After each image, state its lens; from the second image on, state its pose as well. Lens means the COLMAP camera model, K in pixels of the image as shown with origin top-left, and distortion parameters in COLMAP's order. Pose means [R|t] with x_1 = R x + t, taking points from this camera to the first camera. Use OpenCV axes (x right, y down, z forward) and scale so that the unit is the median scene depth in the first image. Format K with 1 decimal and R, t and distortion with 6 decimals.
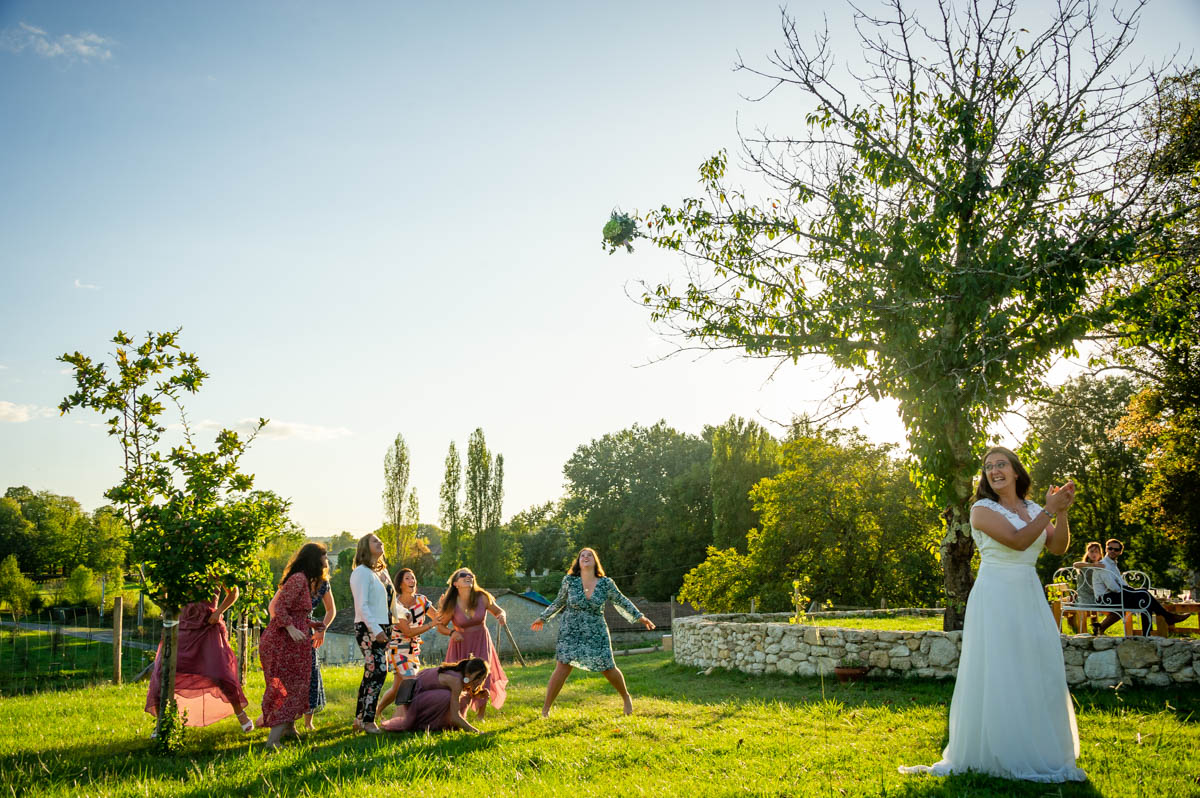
lens RADIAL K [[1228.4, 0, 609.4], [0, 1228.4, 390.0], [0, 0, 1]] dist [0.023341, 0.000000]
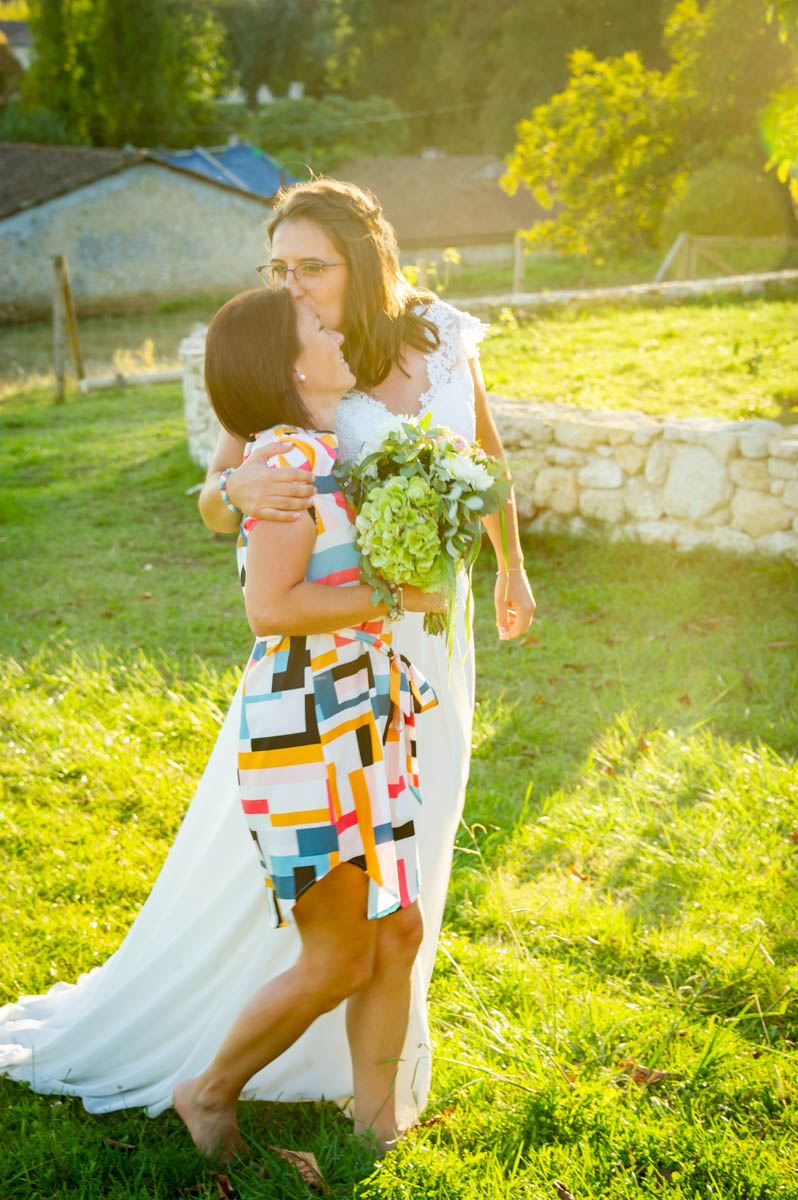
lens RADIAL K [[2605.8, 0, 398.4], [0, 2605.8, 596.9], [0, 0, 1]] dist [0.845336, 0.000000]
pose [[0.998613, -0.002465, -0.052583, 0.289901], [0.020044, 0.941464, 0.336516, -0.037653], [0.048676, -0.337103, 0.940209, 0.290426]]
